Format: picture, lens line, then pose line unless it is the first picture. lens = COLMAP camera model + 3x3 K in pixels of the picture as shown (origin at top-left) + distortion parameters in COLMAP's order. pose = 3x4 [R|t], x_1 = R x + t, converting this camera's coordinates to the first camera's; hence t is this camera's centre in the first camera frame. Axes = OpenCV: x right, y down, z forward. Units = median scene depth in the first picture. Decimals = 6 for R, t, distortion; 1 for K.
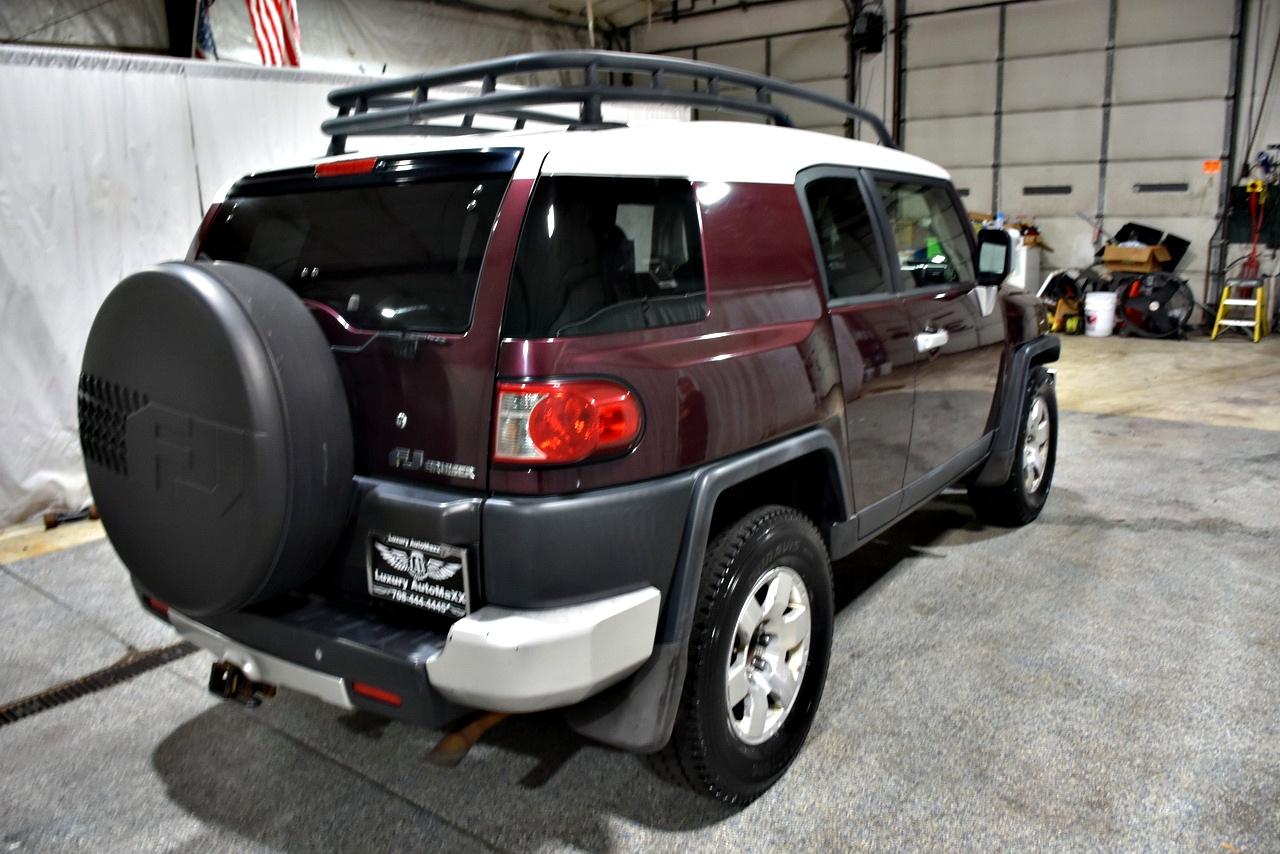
lens RADIAL K [[969.1, 0, 636.1], [0, 969.1, 420.3], [0, 0, 1]] dist [-0.025732, -0.007319]
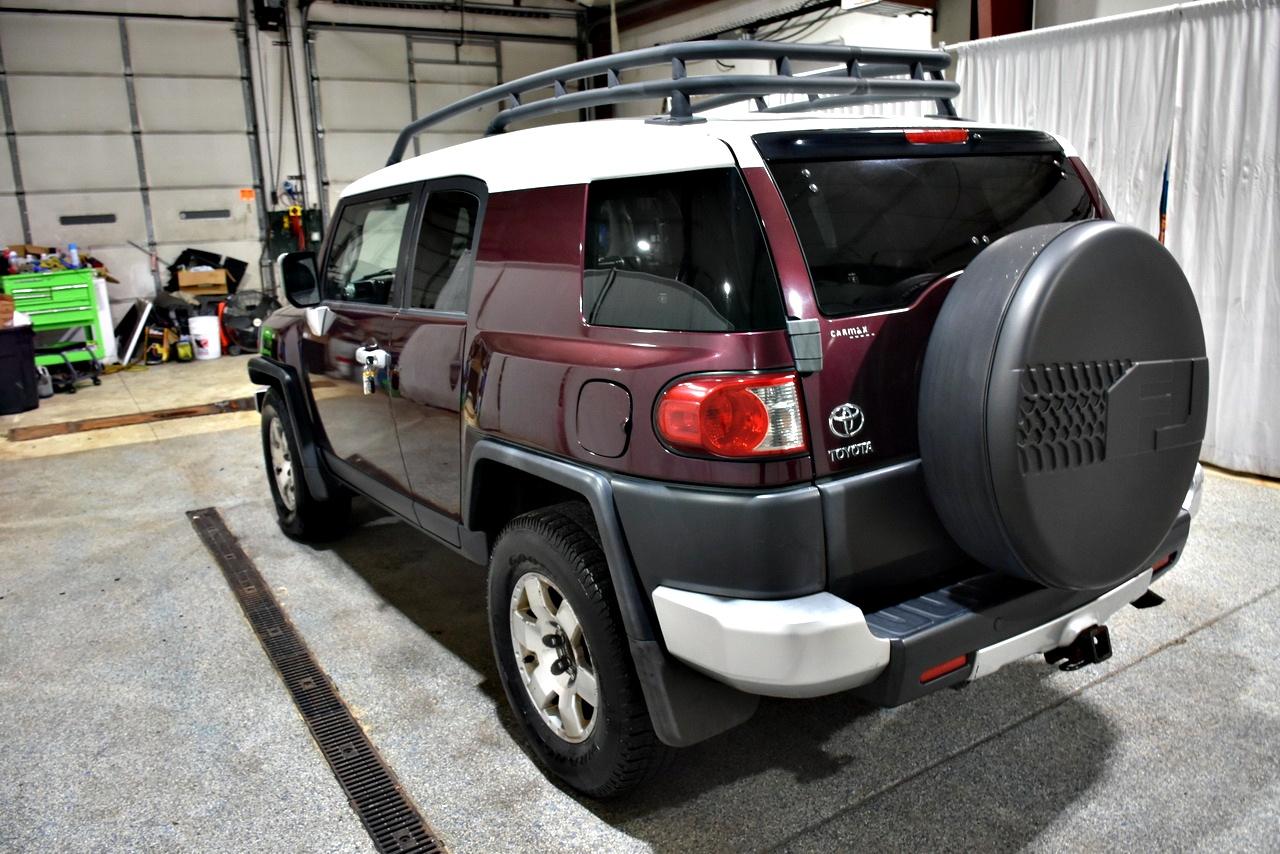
lens RADIAL K [[969.1, 0, 638.7], [0, 969.1, 420.9], [0, 0, 1]] dist [-0.025732, -0.007319]
pose [[0.333724, -0.193831, 0.922528, -0.321568], [0.232958, 0.965236, 0.118532, -0.039735], [-0.913433, 0.175353, 0.367277, 0.225823]]
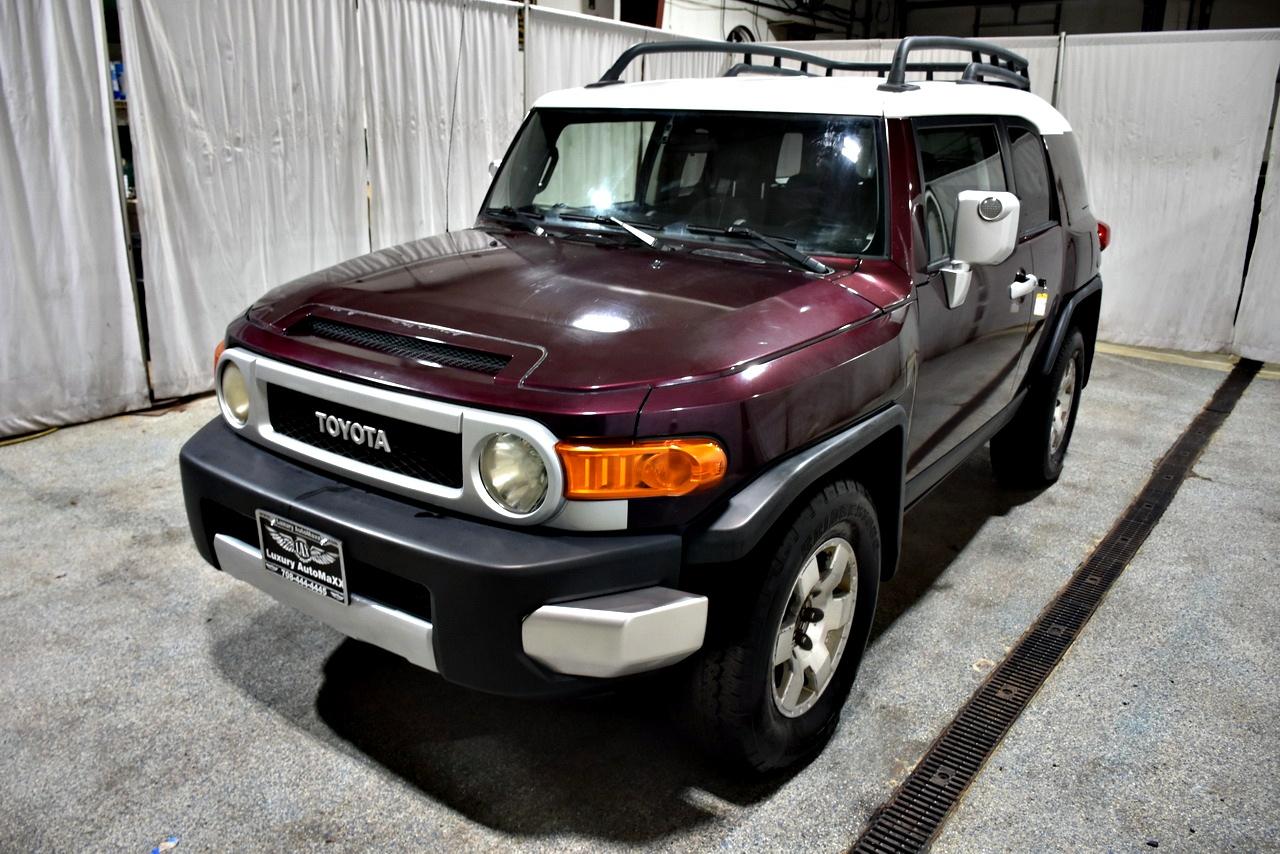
lens RADIAL K [[969.1, 0, 634.4], [0, 969.1, 425.4], [0, 0, 1]] dist [-0.025732, -0.007319]
pose [[-0.999928, 0.010333, -0.006121, 0.092923], [0.006053, 0.873791, 0.486265, -0.164244], [0.010373, 0.486192, -0.873790, 0.740934]]
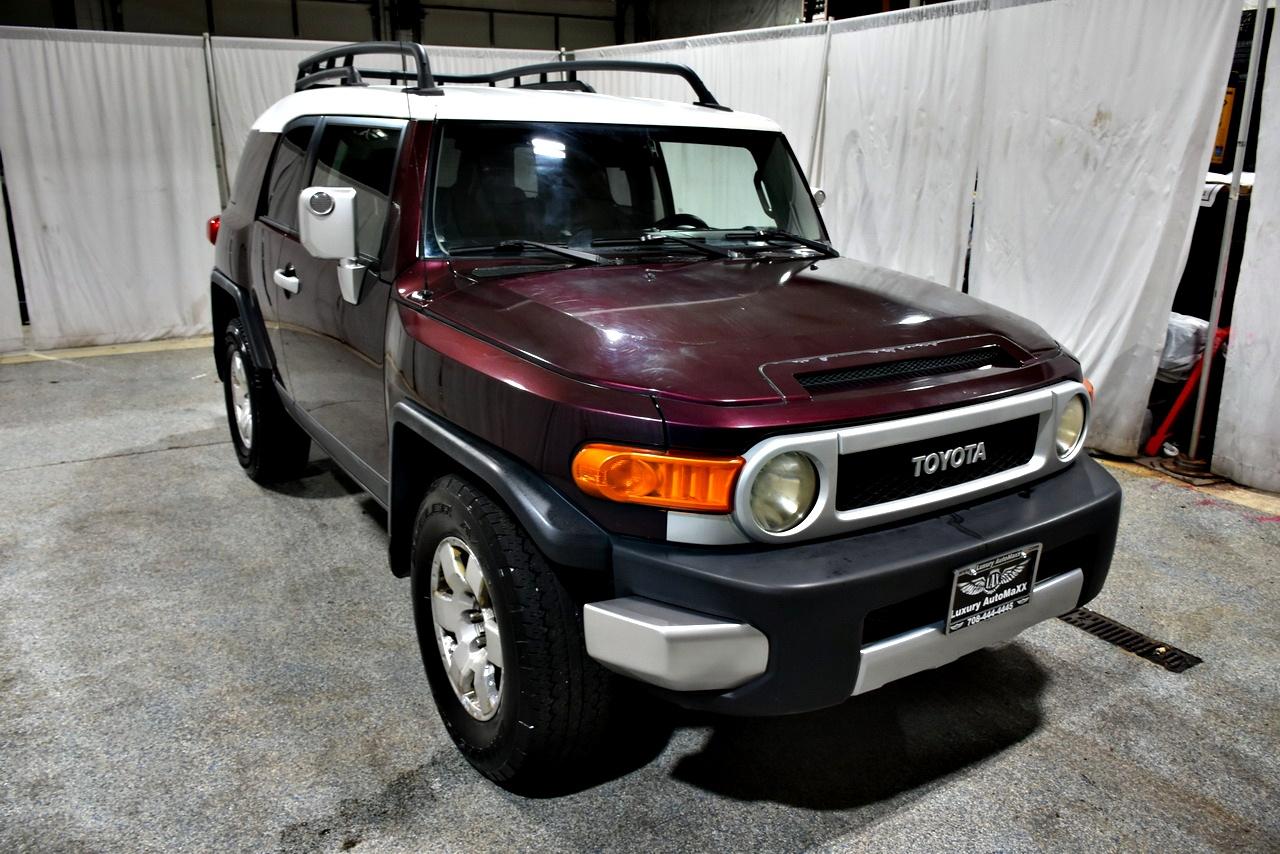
lens RADIAL K [[969.1, 0, 633.6], [0, 969.1, 425.5], [0, 0, 1]] dist [-0.025732, -0.007319]
pose [[-0.361957, 0.283242, -0.888122, 0.371351], [-0.196149, 0.908251, 0.369603, -0.130275], [0.911325, 0.307985, -0.273189, 0.542495]]
